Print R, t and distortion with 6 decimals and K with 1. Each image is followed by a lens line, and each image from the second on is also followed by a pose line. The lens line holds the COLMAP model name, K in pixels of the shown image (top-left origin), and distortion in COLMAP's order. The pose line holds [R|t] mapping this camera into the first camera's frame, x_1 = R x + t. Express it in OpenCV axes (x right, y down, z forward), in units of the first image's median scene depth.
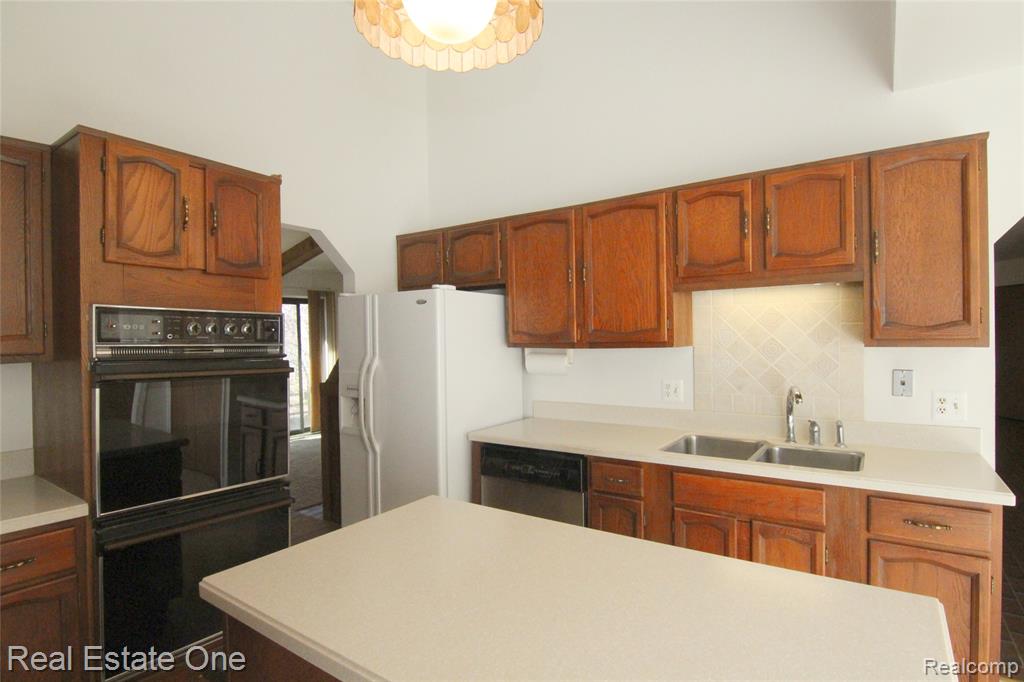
lens RADIAL K [[519.2, 0, 517.3], [0, 519.2, 338.2], [0, 0, 1]] dist [-0.005436, -0.002367]
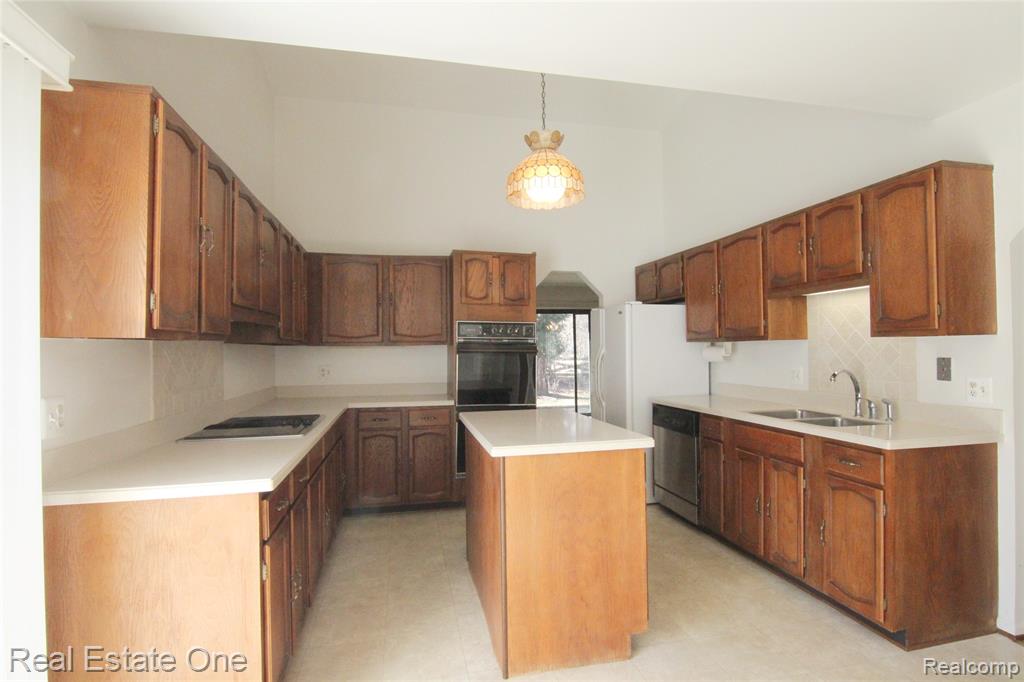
lens RADIAL K [[519.2, 0, 520.8], [0, 519.2, 342.0], [0, 0, 1]] dist [-0.005436, -0.002367]
pose [[0.736438, -0.000345, -0.676505, 0.874320], [-0.002374, 0.999992, -0.003094, 0.033628], [0.676501, 0.003885, 0.736432, -0.507523]]
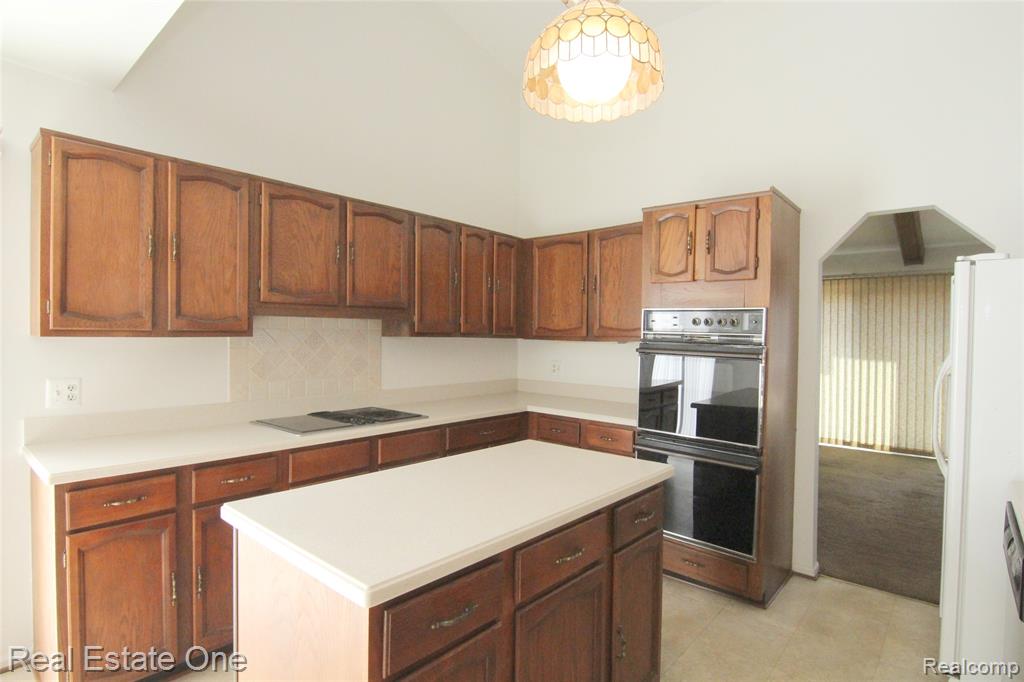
lens RADIAL K [[519.2, 0, 514.6], [0, 519.2, 337.8], [0, 0, 1]] dist [-0.005436, -0.002367]
pose [[-0.124928, 0.021053, -0.991942, 0.785802], [-0.008695, 0.999713, 0.022313, -0.002298], [0.992128, 0.011413, -0.124709, 0.618019]]
